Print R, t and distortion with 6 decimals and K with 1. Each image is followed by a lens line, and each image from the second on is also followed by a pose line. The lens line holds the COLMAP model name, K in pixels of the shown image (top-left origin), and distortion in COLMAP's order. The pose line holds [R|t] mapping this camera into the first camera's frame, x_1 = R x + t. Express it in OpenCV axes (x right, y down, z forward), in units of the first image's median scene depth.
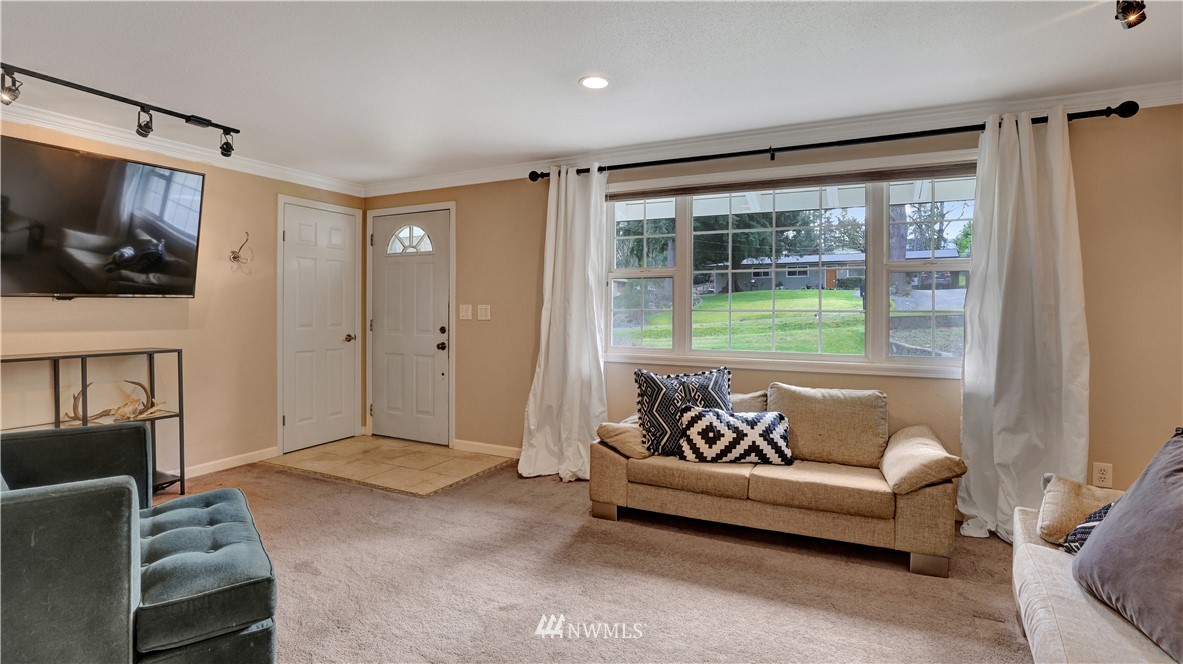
lens RADIAL K [[565.1, 0, 590.3], [0, 565.1, 312.7], [0, 0, 1]] dist [-0.055219, 0.022064]
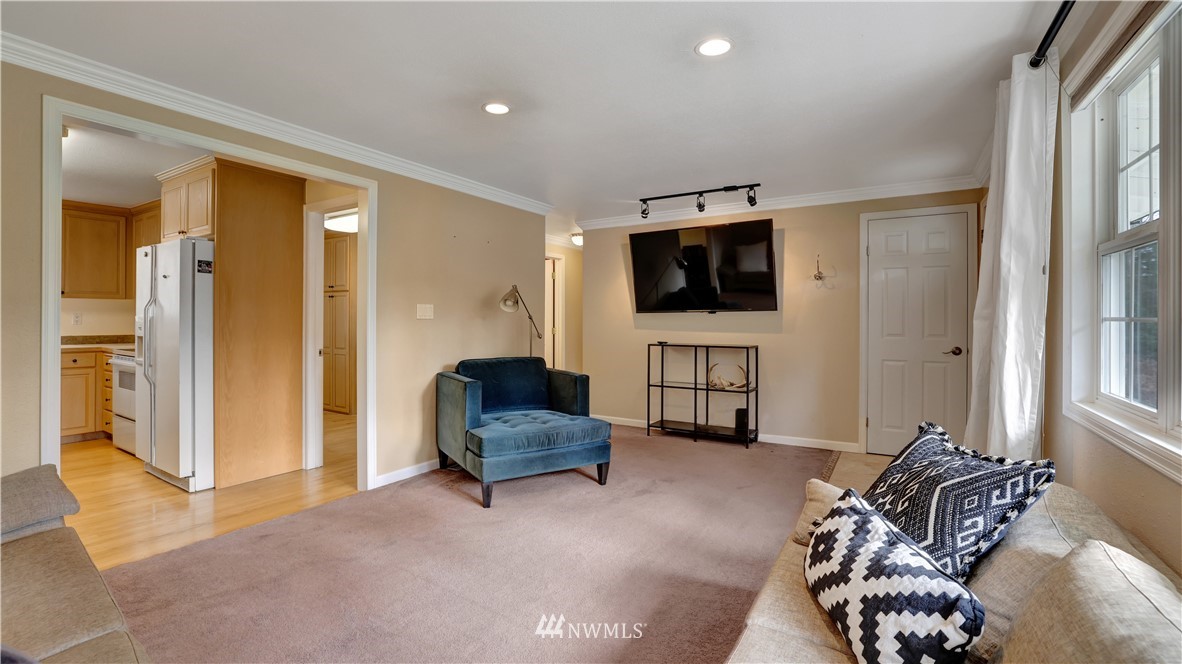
lens RADIAL K [[506.1, 0, 584.0], [0, 506.1, 320.0], [0, 0, 1]] dist [-0.043821, 0.015169]
pose [[-0.104974, -0.003517, -0.994469, 0.585080], [-0.009454, 0.999952, -0.002538, 0.004954], [0.994430, 0.009135, -0.105002, 0.682988]]
